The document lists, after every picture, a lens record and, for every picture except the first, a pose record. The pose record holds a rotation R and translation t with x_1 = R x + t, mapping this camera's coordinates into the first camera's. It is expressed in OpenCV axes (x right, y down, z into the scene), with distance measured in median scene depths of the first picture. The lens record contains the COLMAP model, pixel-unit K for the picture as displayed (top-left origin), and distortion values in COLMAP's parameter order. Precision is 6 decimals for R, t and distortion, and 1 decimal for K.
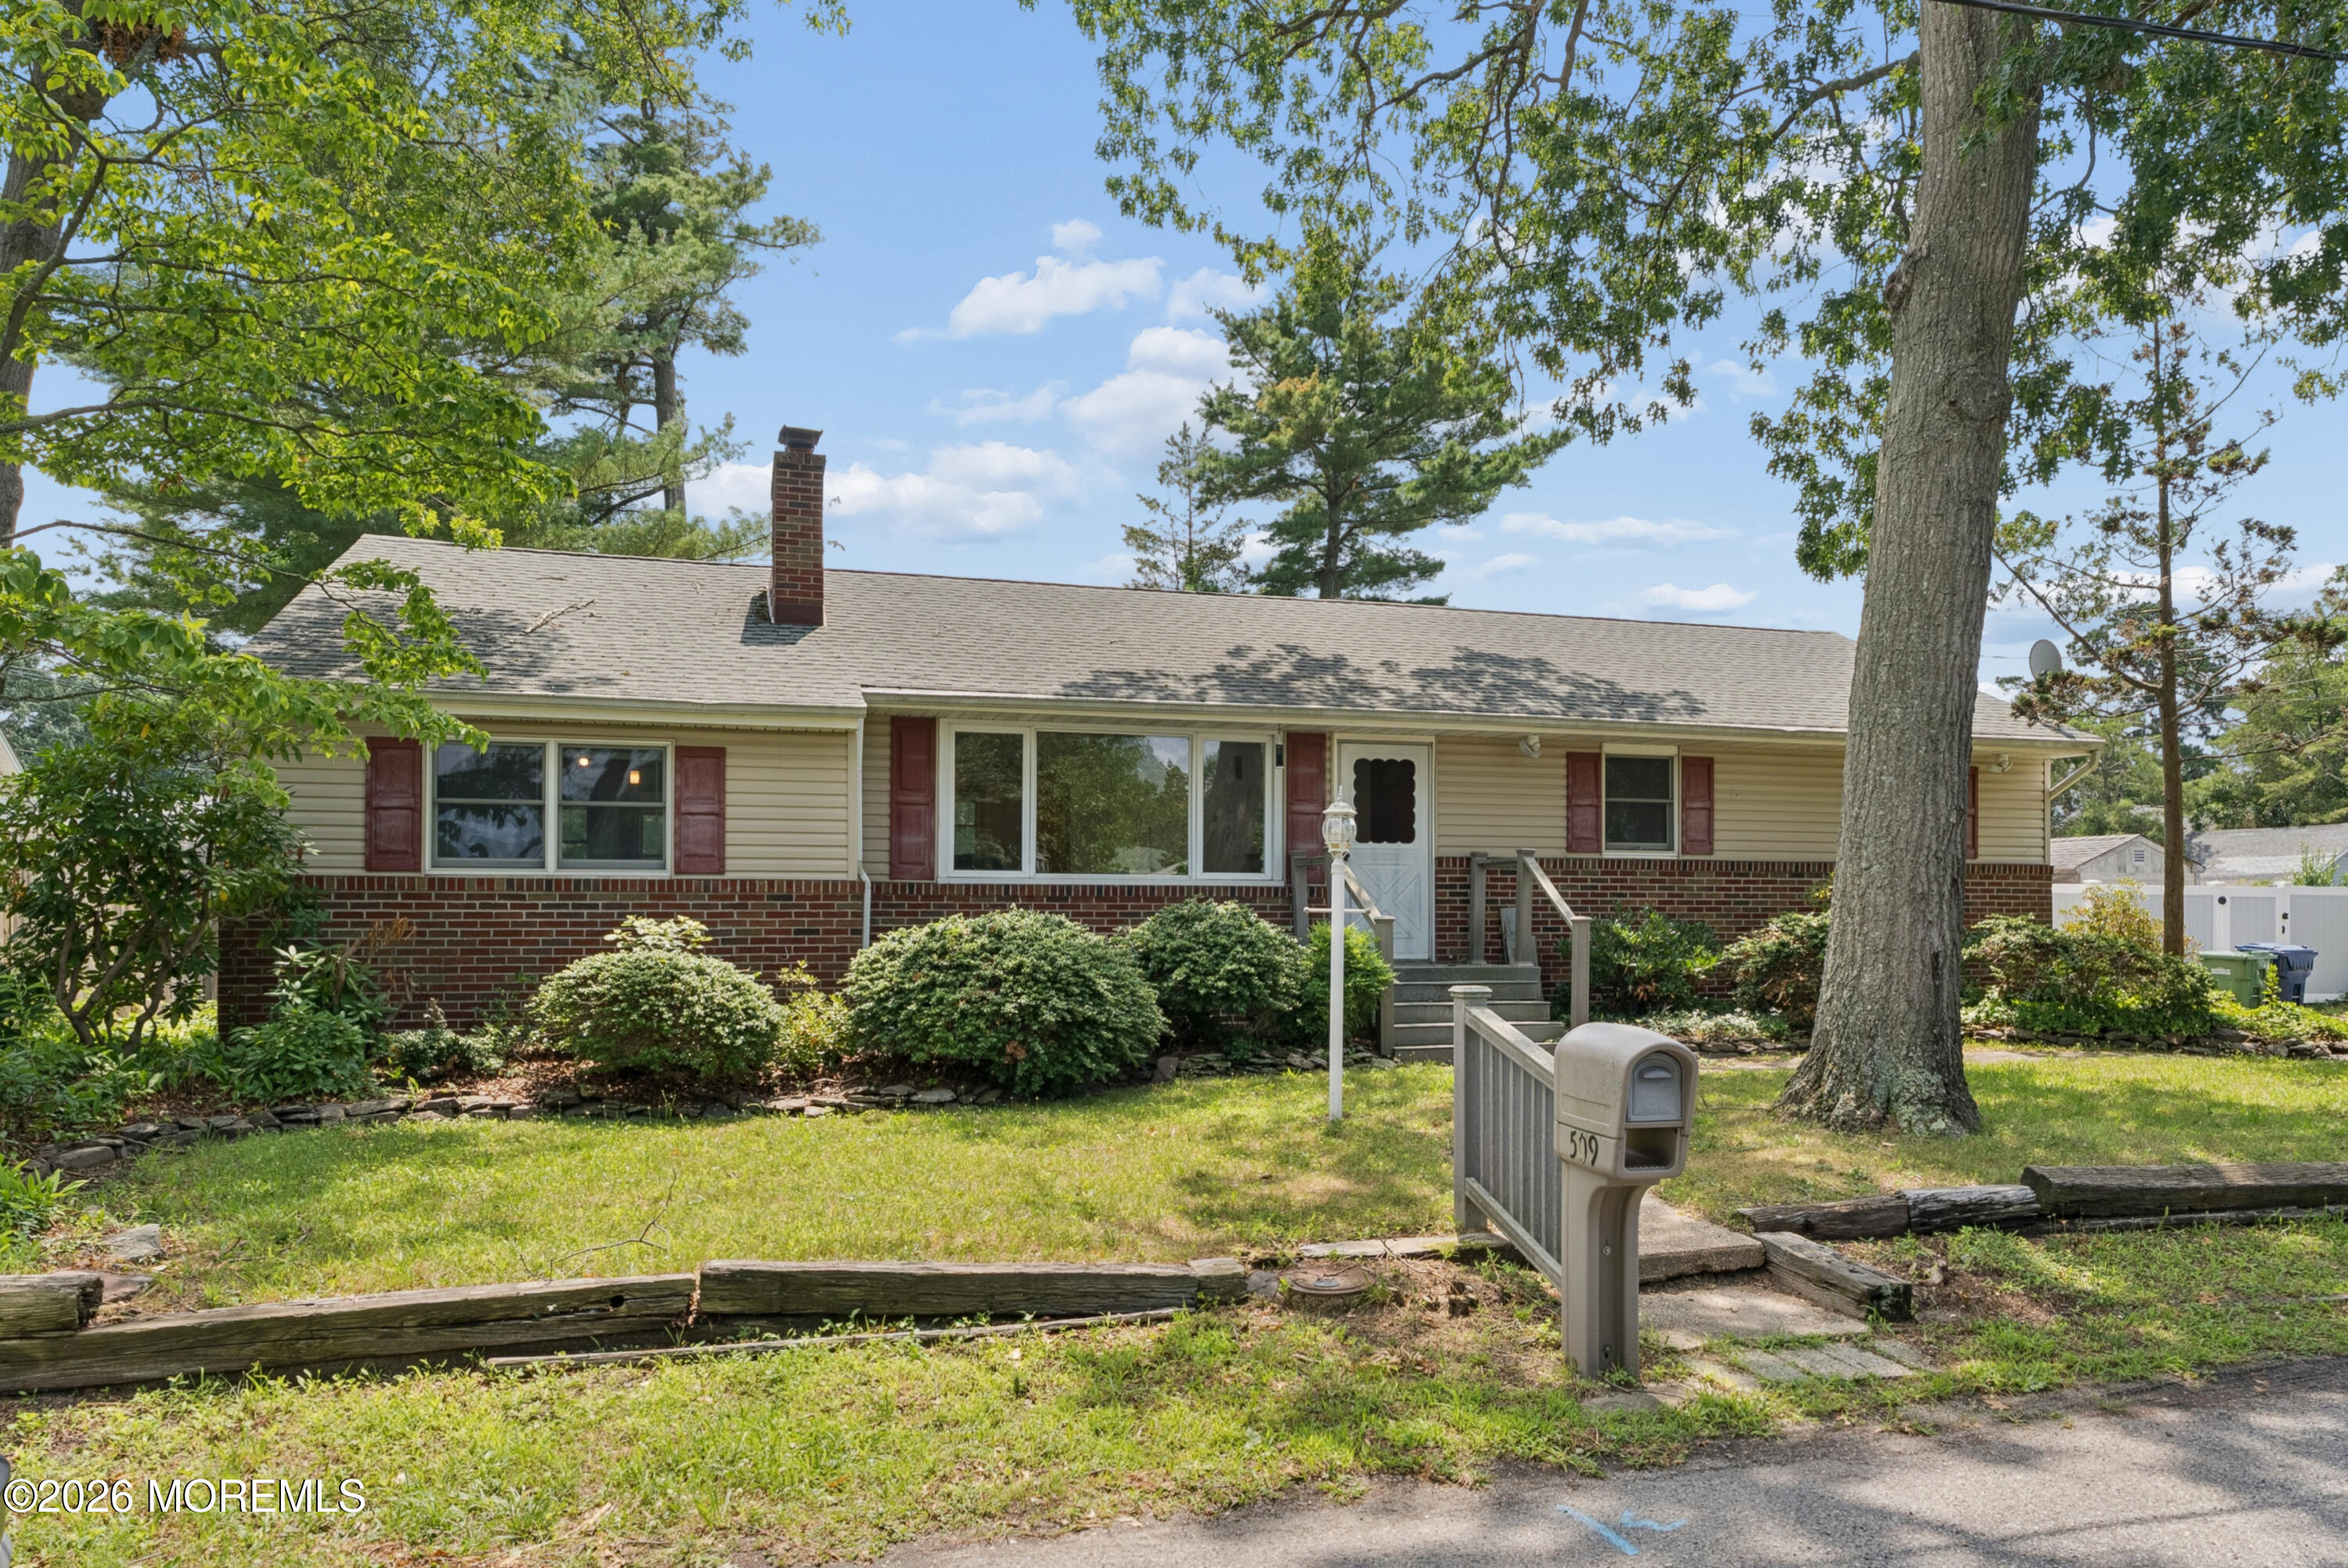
lens RADIAL K [[1463.2, 0, 1174.0], [0, 1463.2, 782.1], [0, 0, 1]] dist [-0.007688, 0.004120]
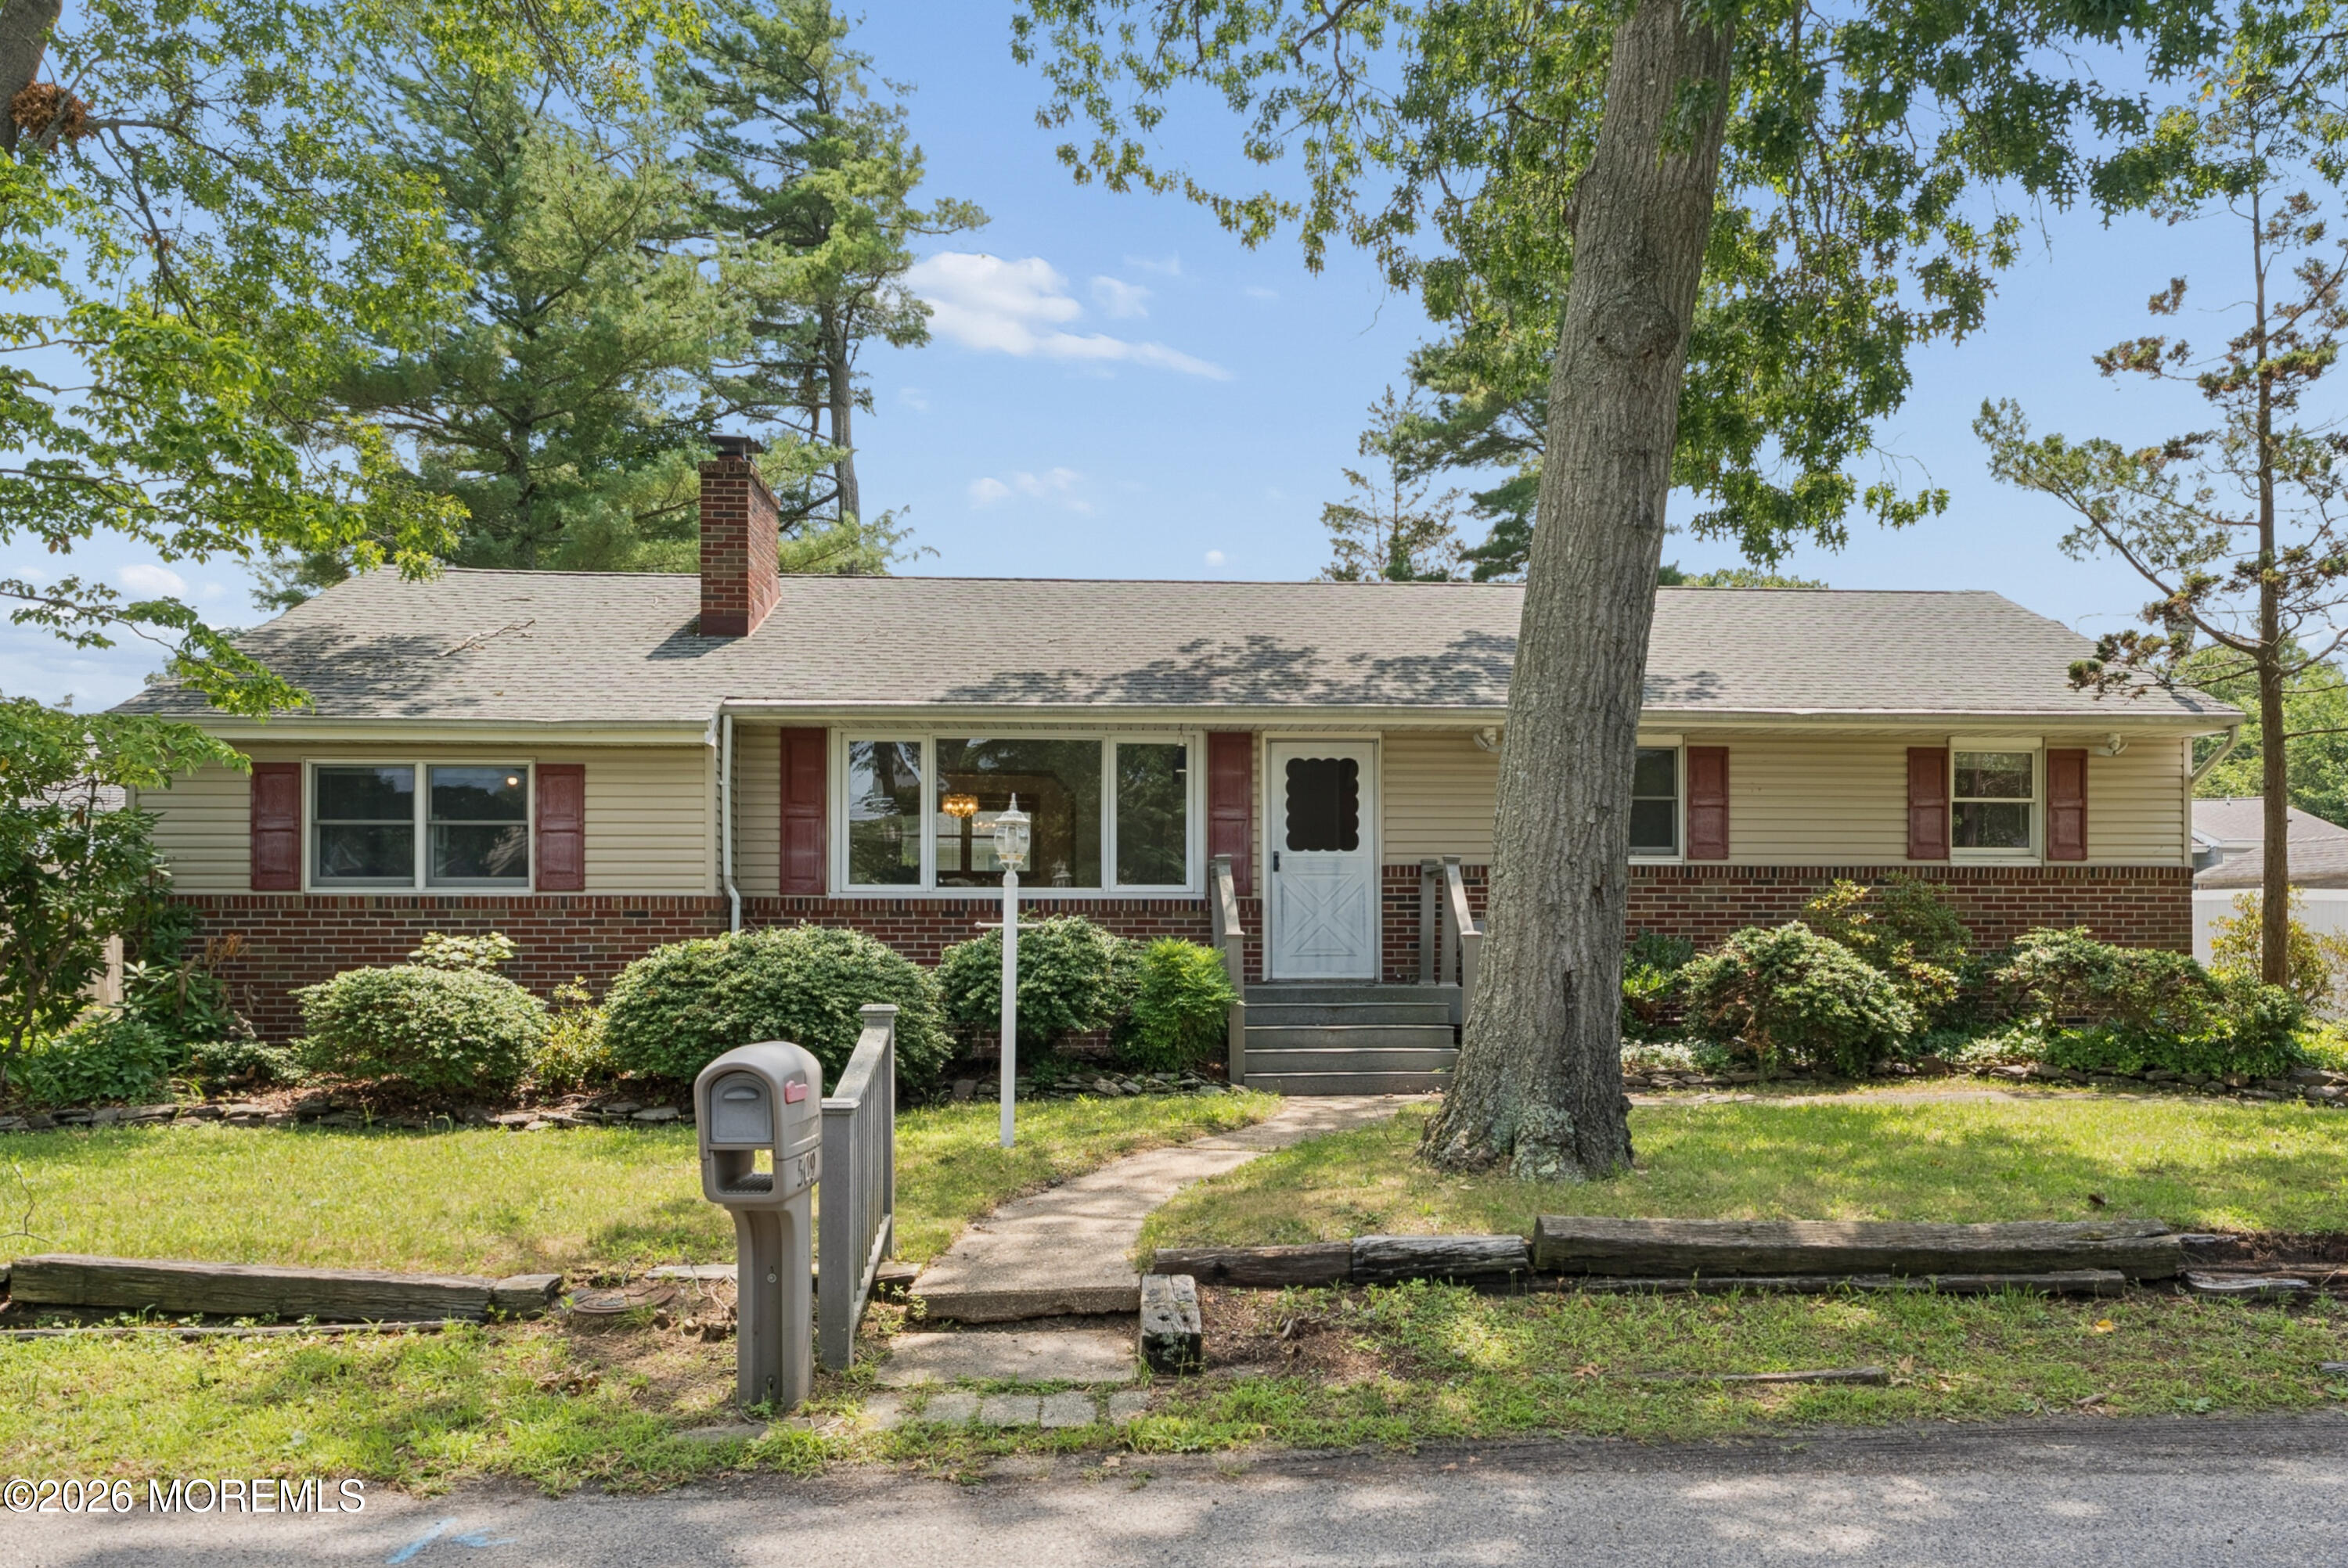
lens RADIAL K [[1601.5, 0, 1174.3], [0, 1601.5, 791.9], [0, 0, 1]] dist [-0.009591, 0.006366]
pose [[0.979174, -0.019713, -0.202065, 0.310039], [0.020592, 0.999785, 0.002248, 0.001082], [0.201978, -0.006362, 0.979369, 0.008521]]
